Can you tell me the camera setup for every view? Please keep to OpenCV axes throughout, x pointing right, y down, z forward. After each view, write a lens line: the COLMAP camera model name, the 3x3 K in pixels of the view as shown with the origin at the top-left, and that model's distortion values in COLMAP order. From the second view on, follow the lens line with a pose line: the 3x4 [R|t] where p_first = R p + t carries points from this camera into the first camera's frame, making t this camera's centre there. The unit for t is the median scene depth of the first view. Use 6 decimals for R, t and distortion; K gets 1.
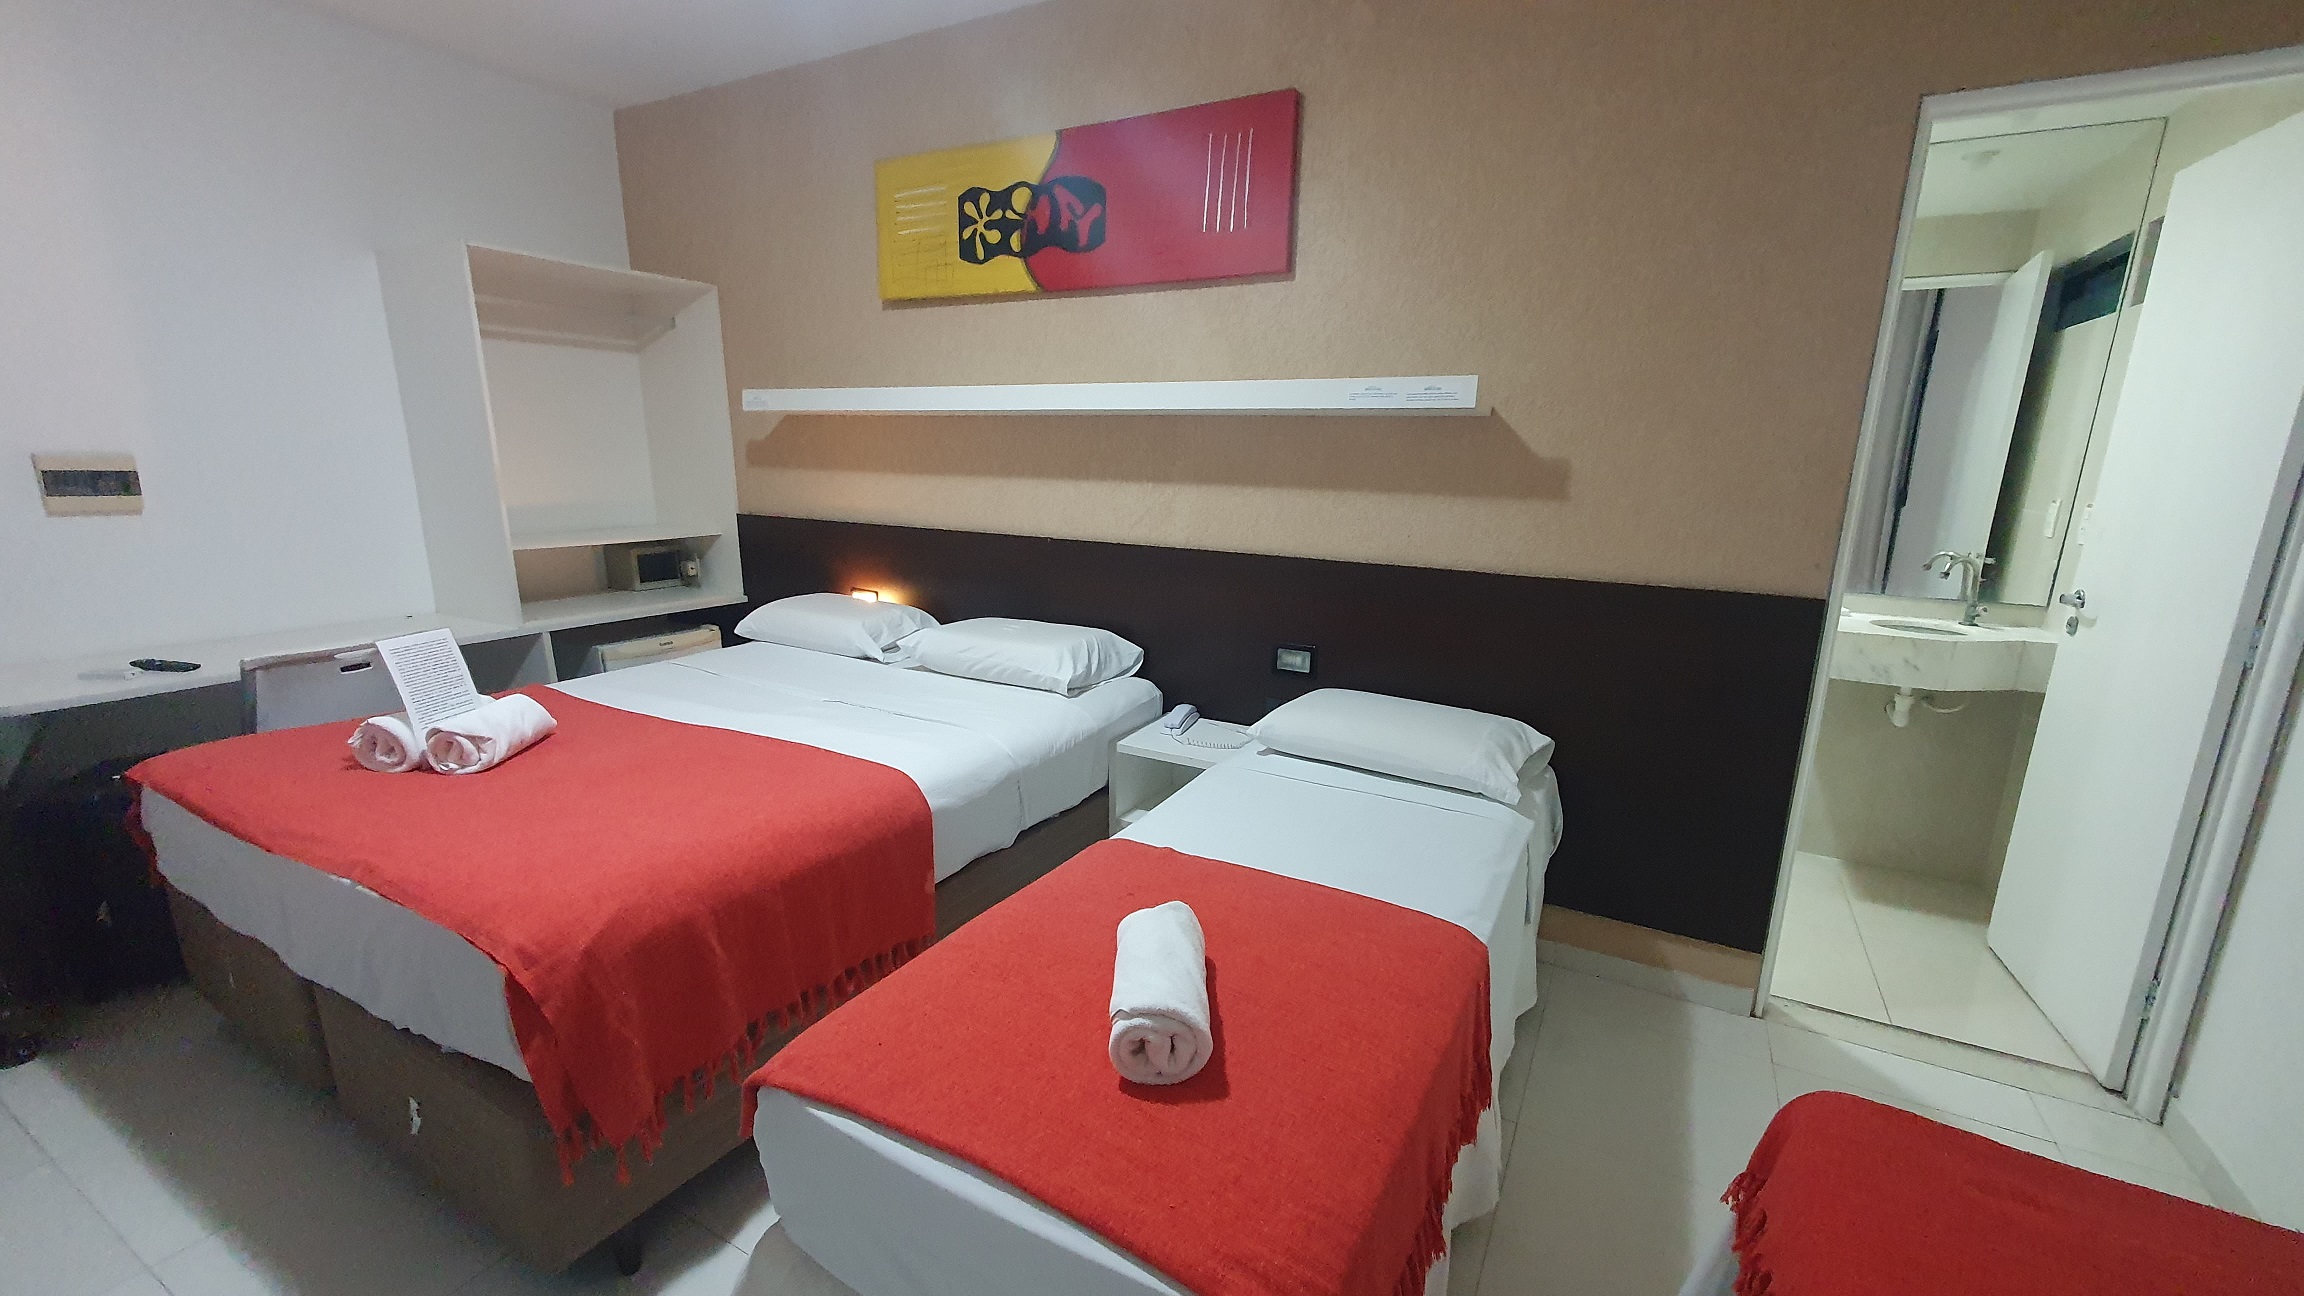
lens RADIAL K [[913.9, 0, 1153.5], [0, 913.9, 649.3], [0, 0, 1]] dist [0.001705, 0.000041]
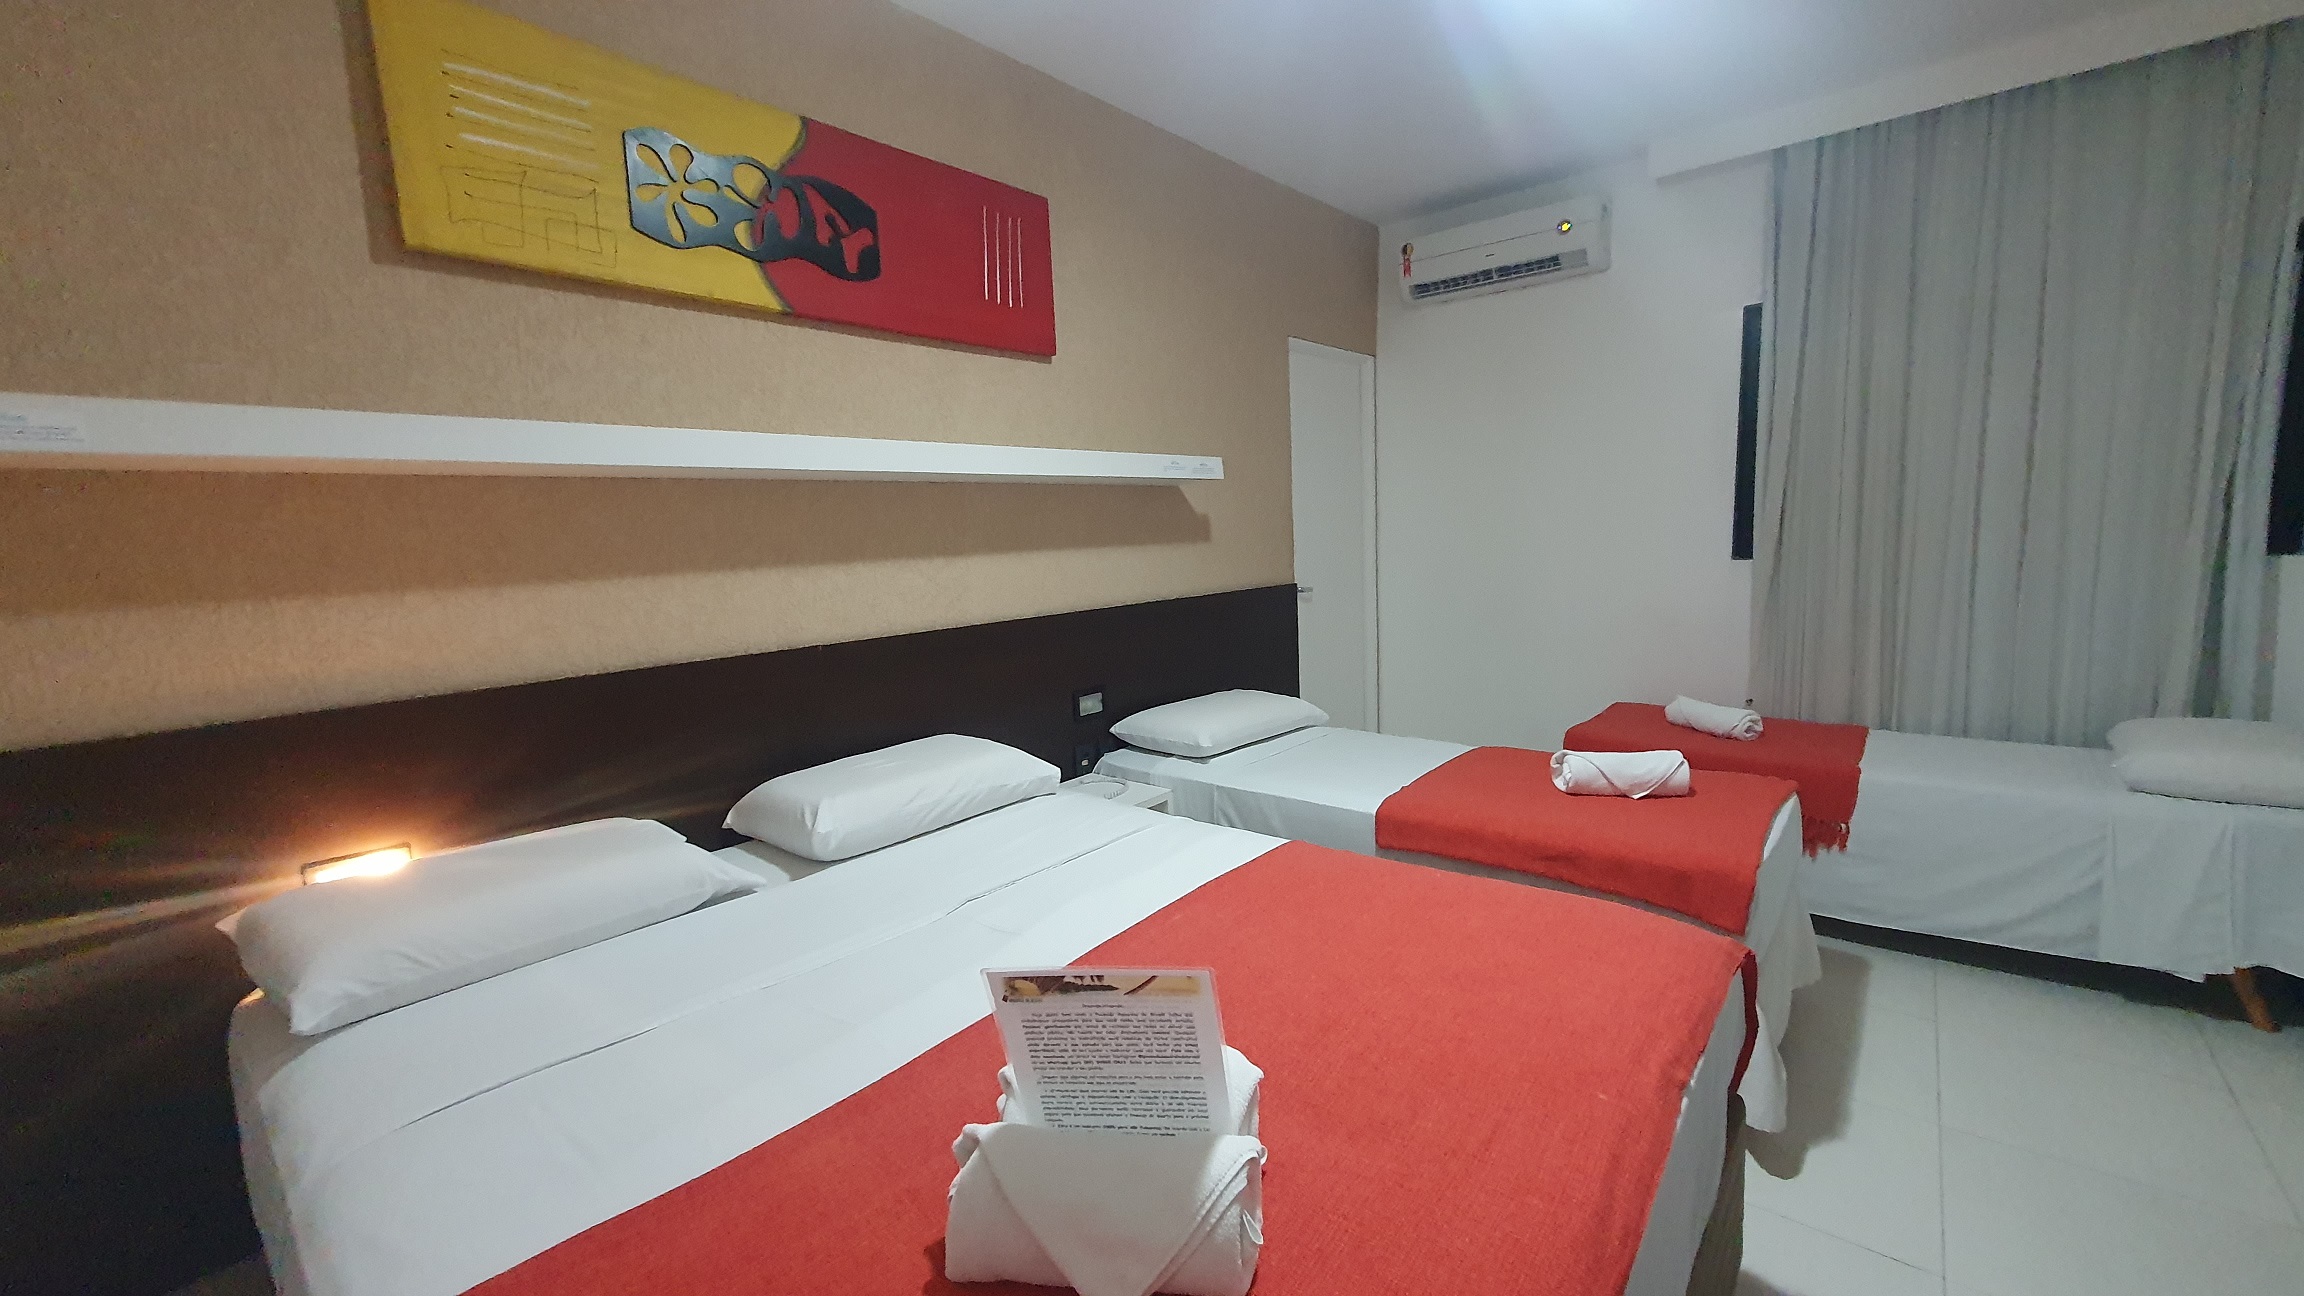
lens RADIAL K [[913.9, 0, 1154.0], [0, 913.9, 644.4], [0, 0, 1]] dist [0.001705, 0.000041]
pose [[0.197744, -0.143202, 0.969737, -0.857891], [0.256669, 0.962321, 0.089768, -0.131205], [-0.946054, 0.231151, 0.227049, 0.644457]]
